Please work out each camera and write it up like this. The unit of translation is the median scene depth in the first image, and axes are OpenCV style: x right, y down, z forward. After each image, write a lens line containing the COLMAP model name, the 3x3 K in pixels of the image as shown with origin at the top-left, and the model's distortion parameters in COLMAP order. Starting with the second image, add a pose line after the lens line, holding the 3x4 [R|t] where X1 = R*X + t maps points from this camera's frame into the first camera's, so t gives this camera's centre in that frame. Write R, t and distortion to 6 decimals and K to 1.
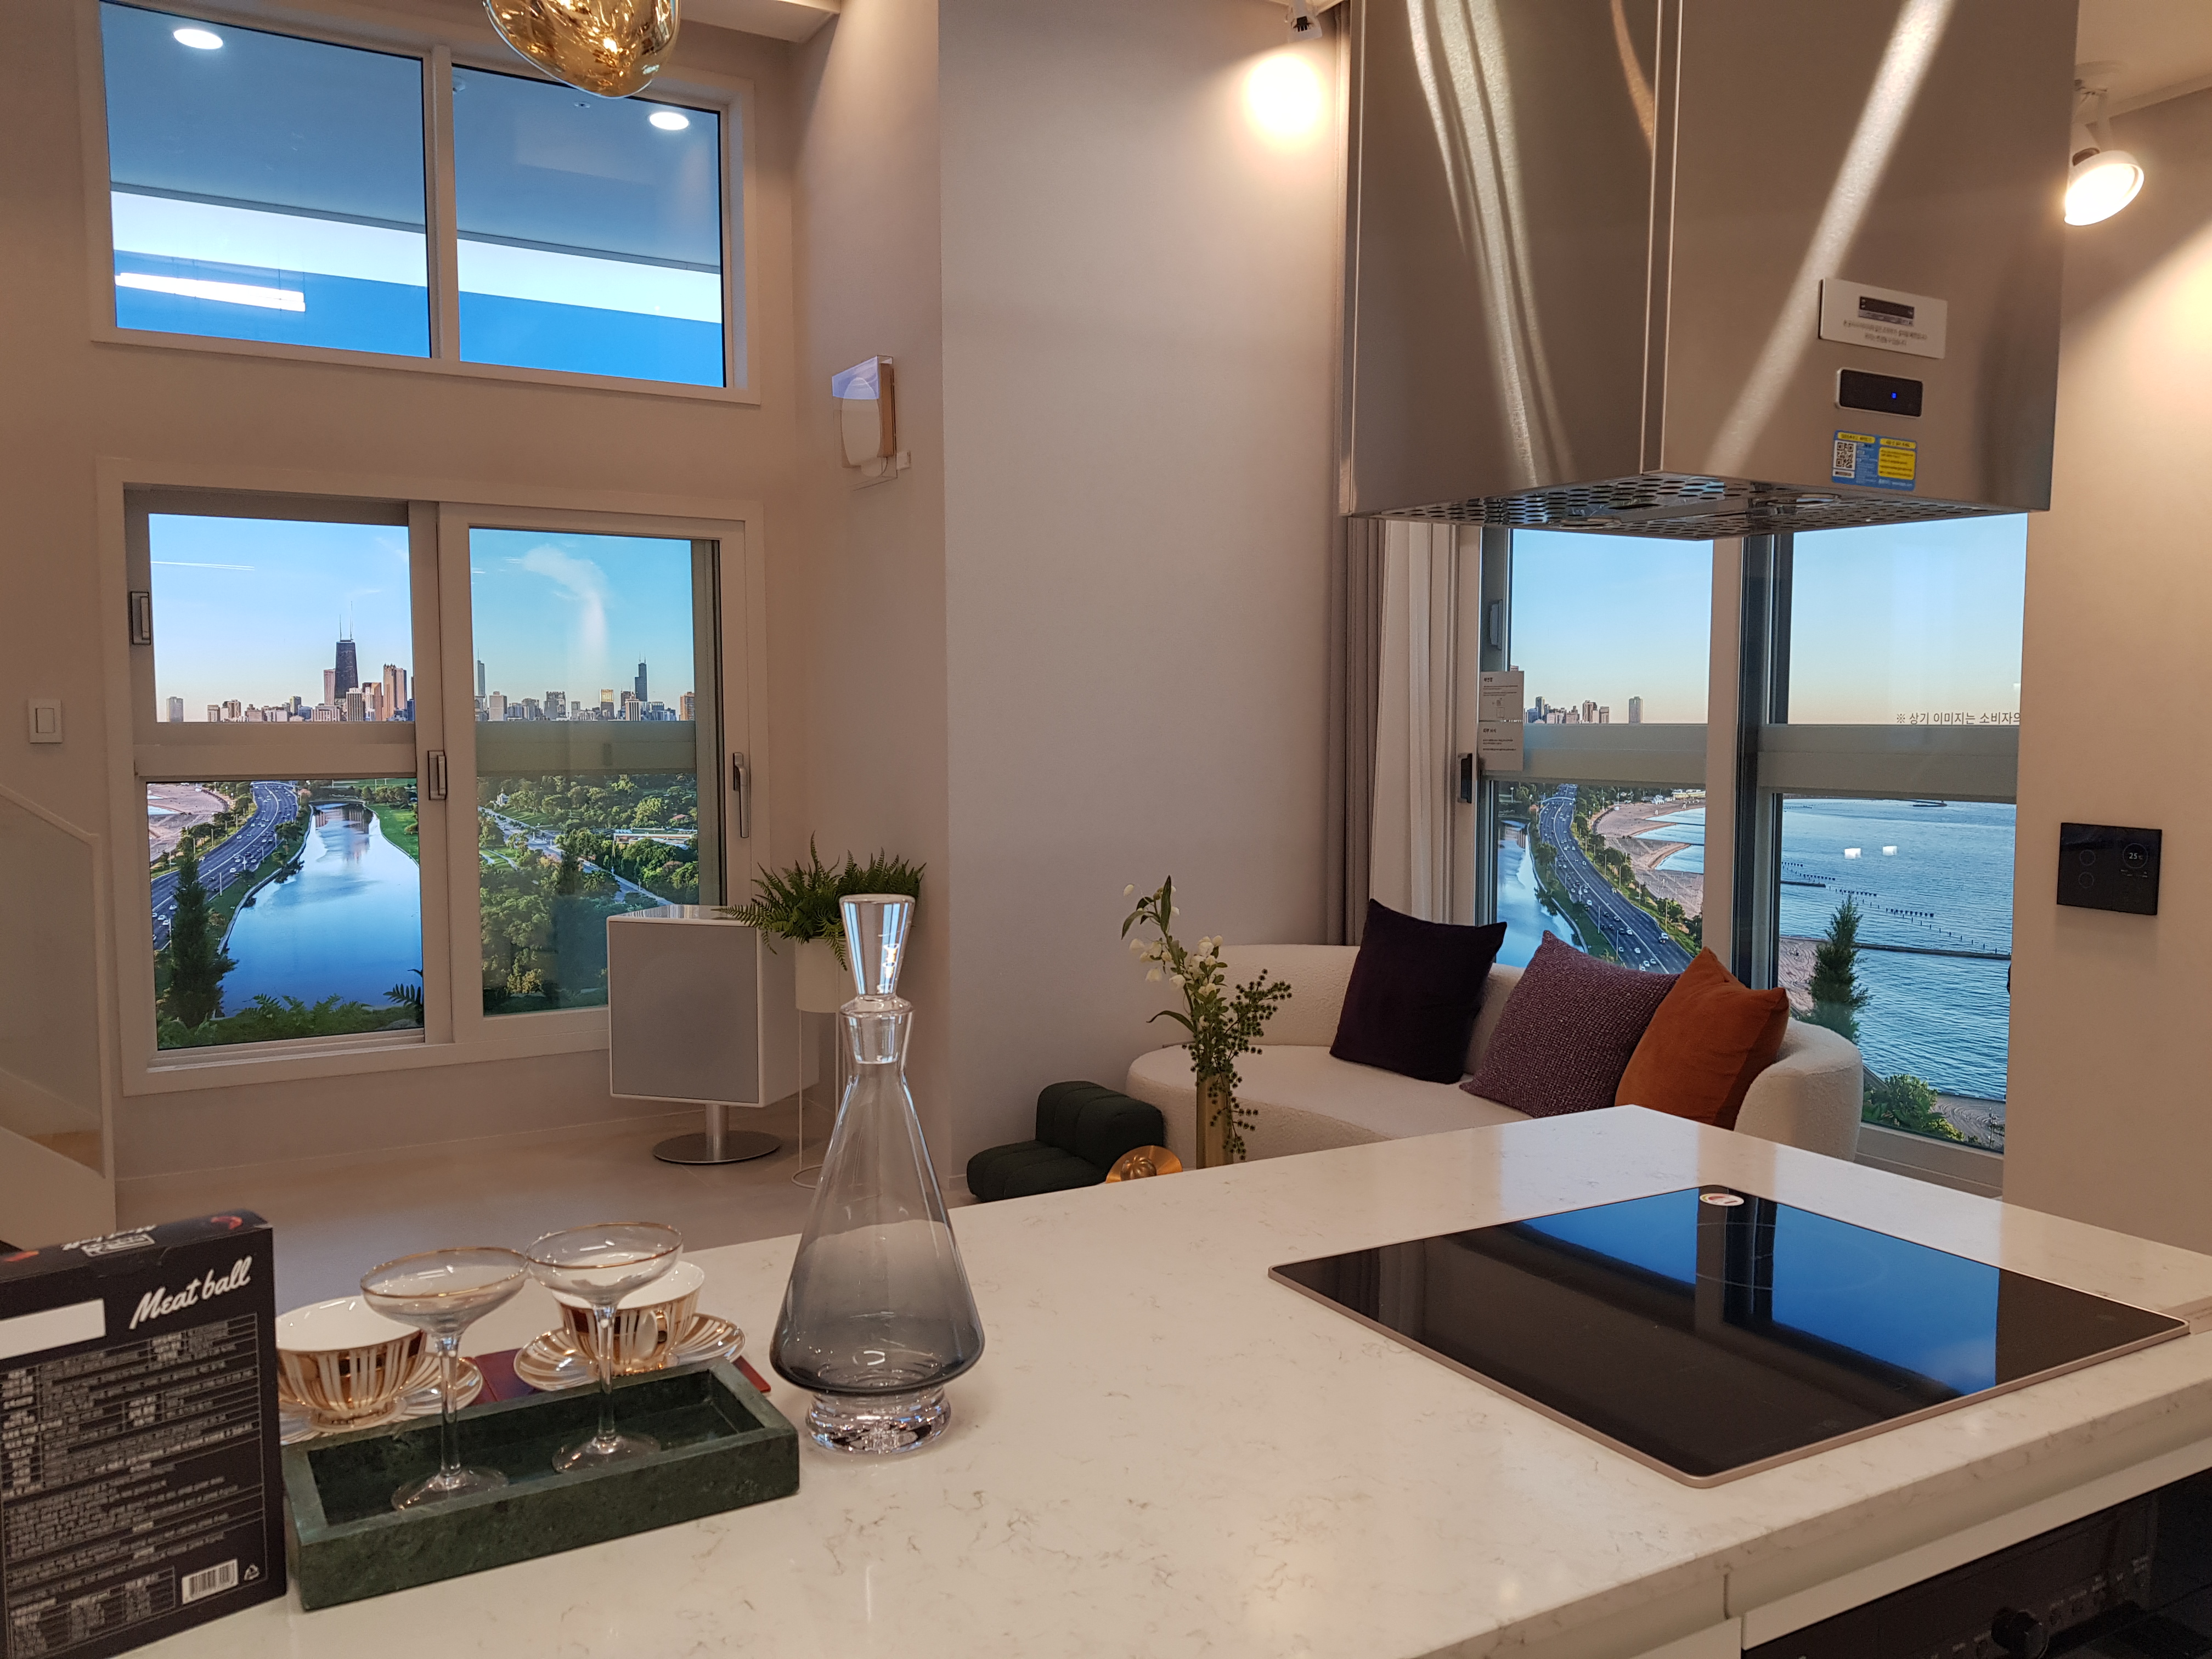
lens RADIAL K [[1718.7, 0, 1166.3], [0, 1718.7, 831.6], [0, 0, 1]] dist [0.084831, -0.146885]
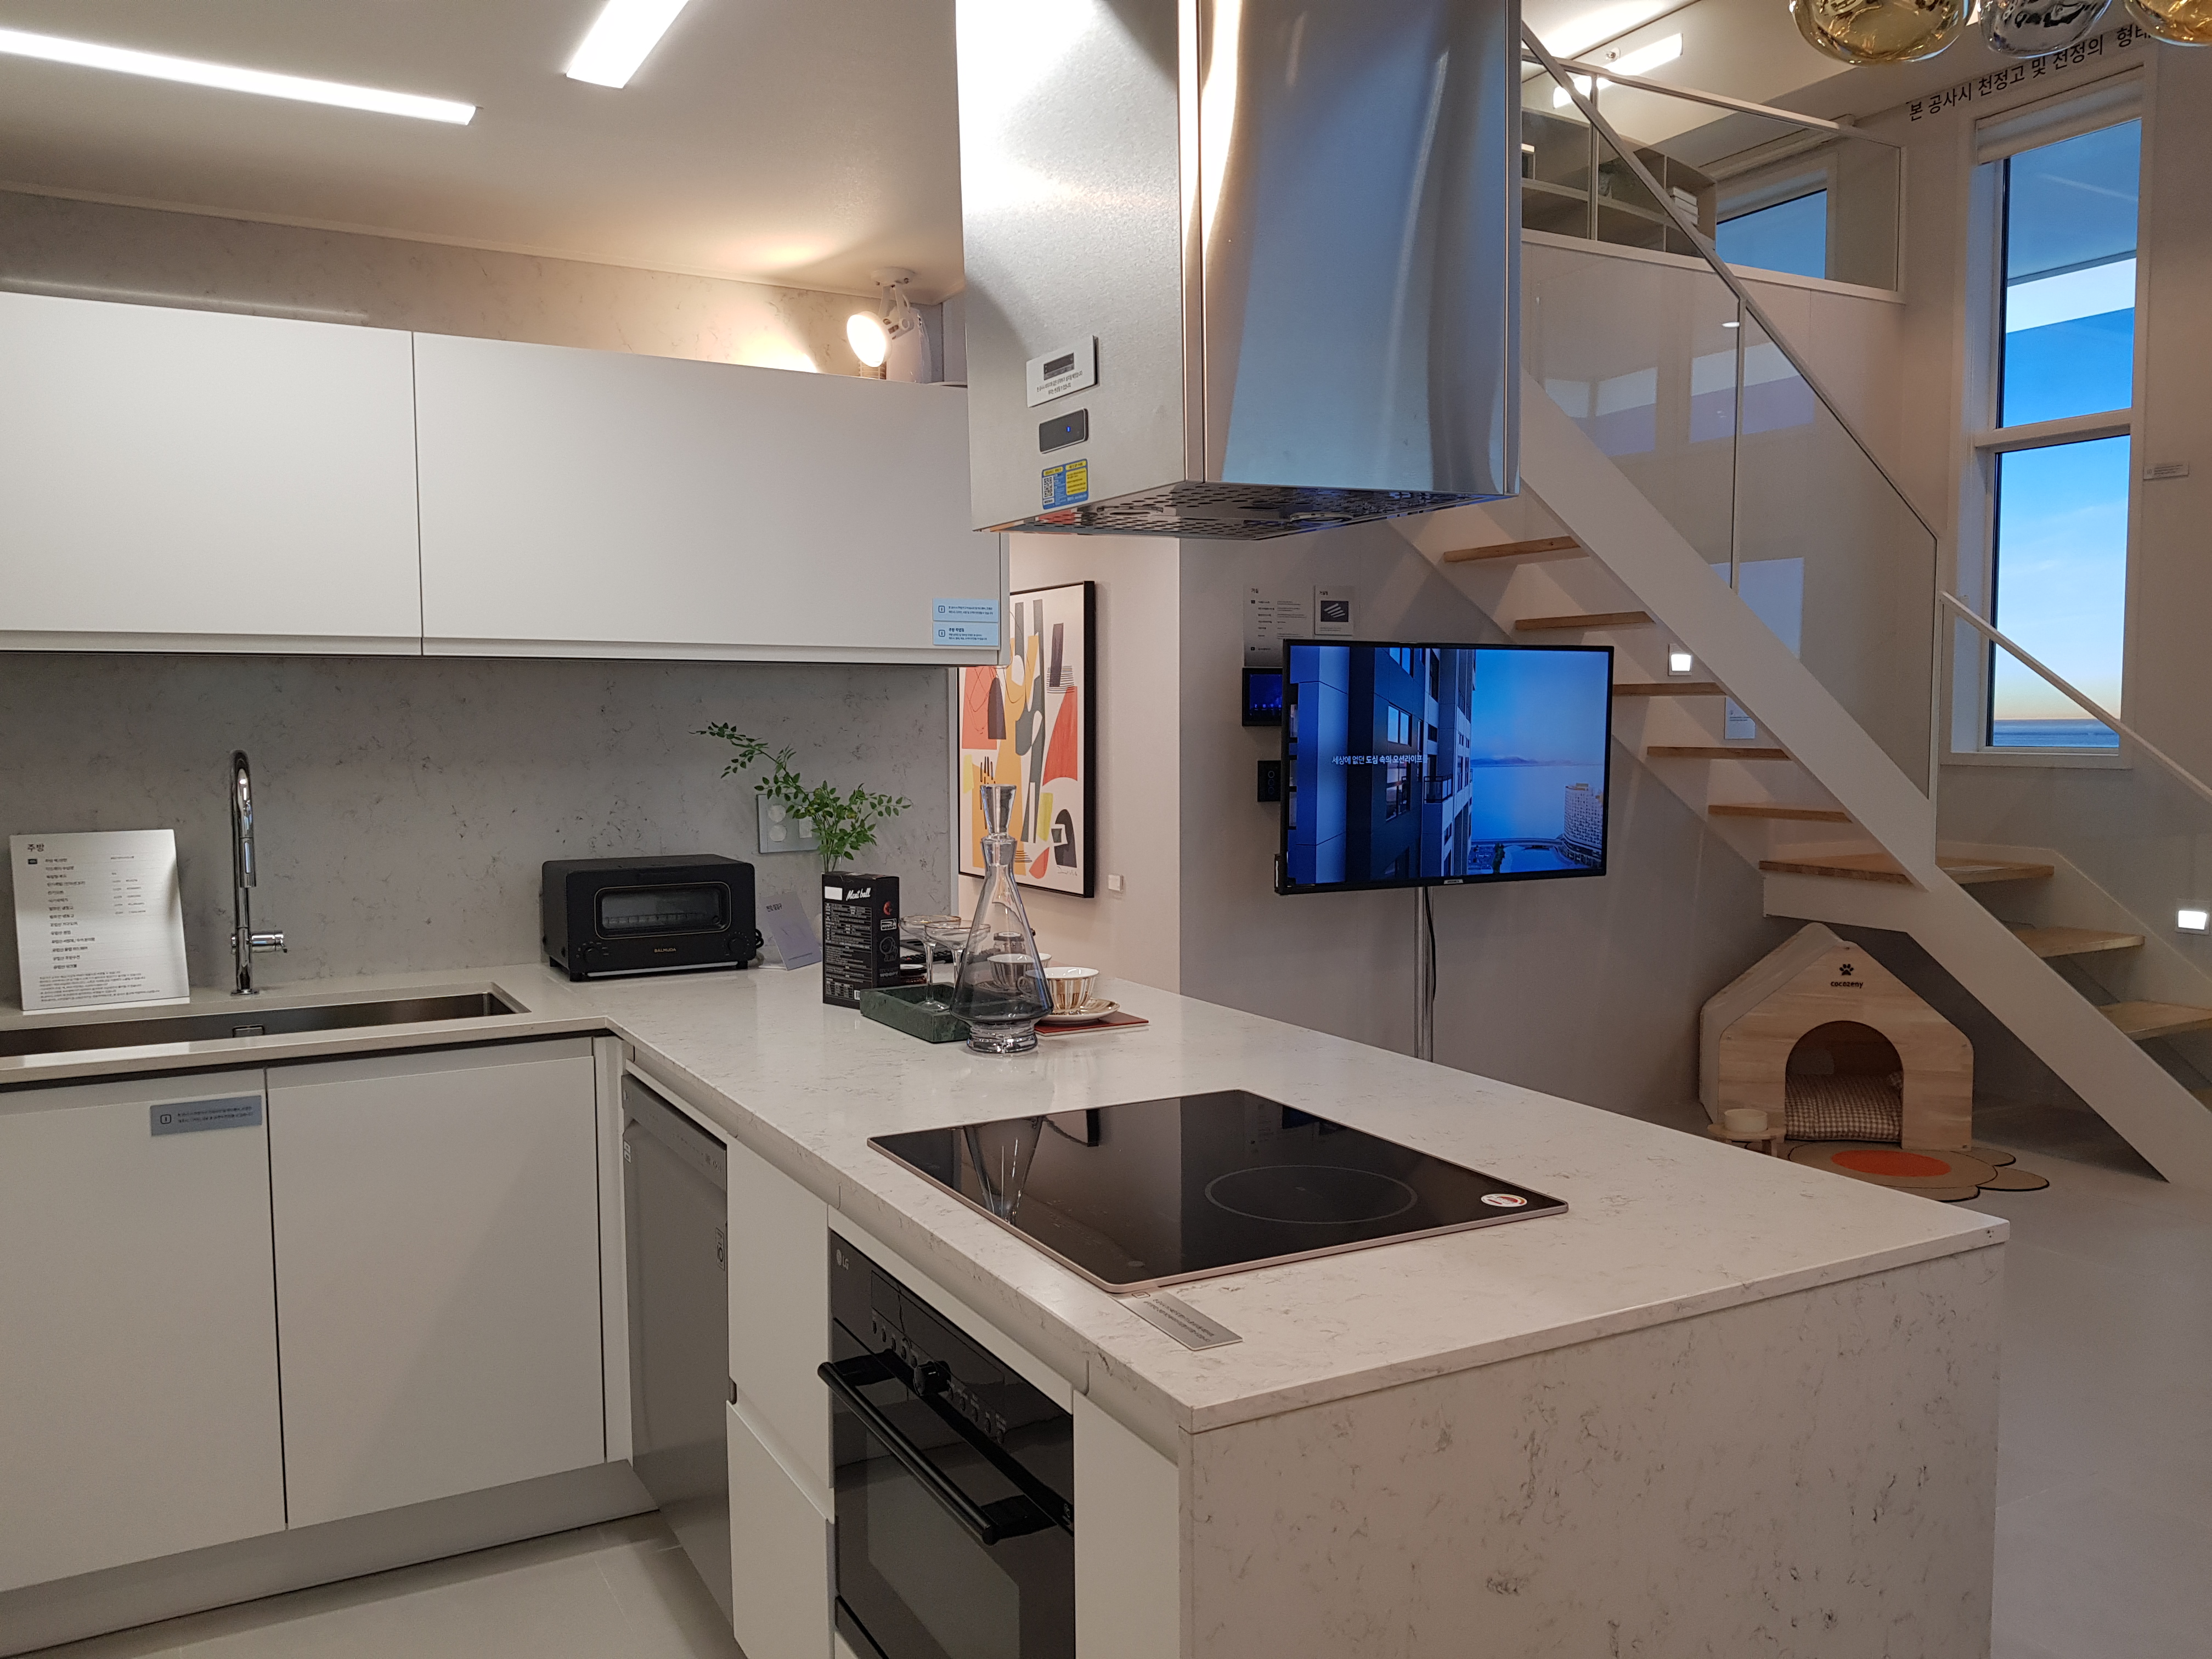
lens RADIAL K [[1720.2, 0, 1145.3], [0, 1720.2, 824.6], [0, 0, 1]] dist [0.076595, -0.138084]
pose [[-0.026866, 0.060943, -0.997780, 0.254799], [-0.061536, 0.996146, 0.062501, -0.007234], [0.997743, 0.063079, -0.023012, 0.168283]]
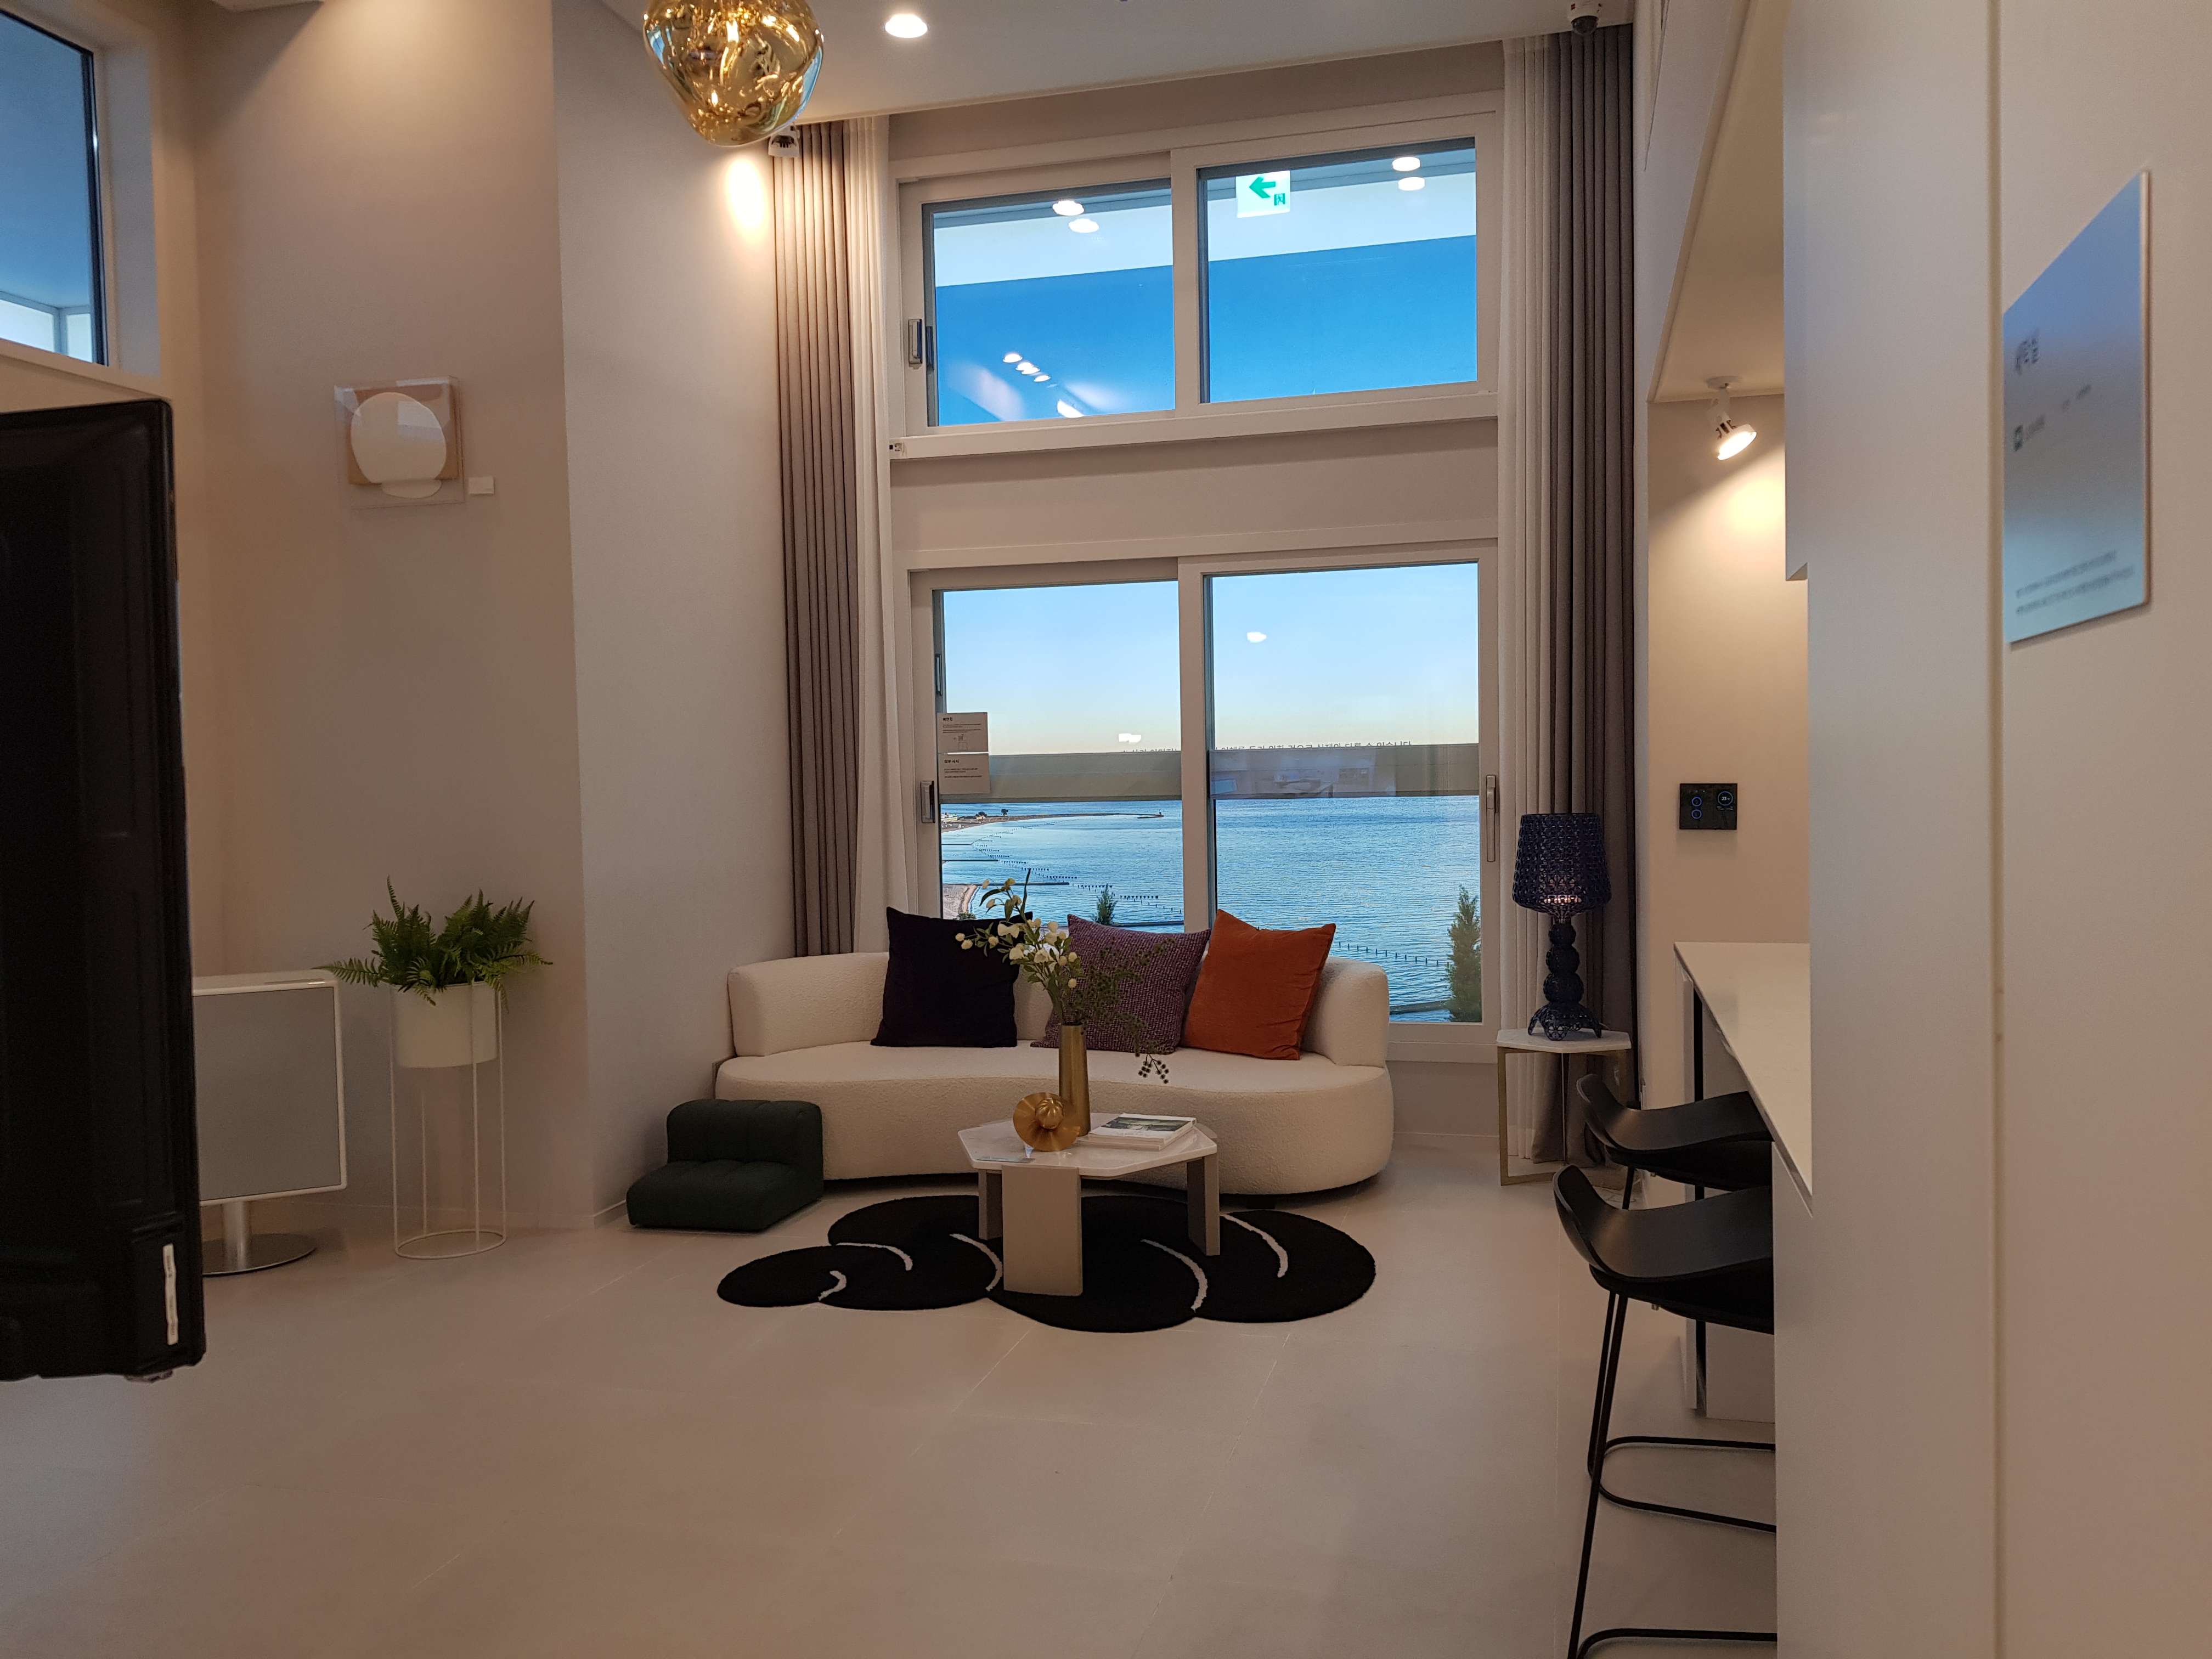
lens RADIAL K [[1723.0, 0, 1118.5], [0, 1723.0, 830.5], [0, 0, 1]] dist [0.131040, -0.273386]
pose [[0.715992, -0.037414, 0.697105, -0.345102], [0.065753, 0.997738, -0.013985, 0.008574], [-0.695005, 0.055850, 0.716833, 0.036217]]
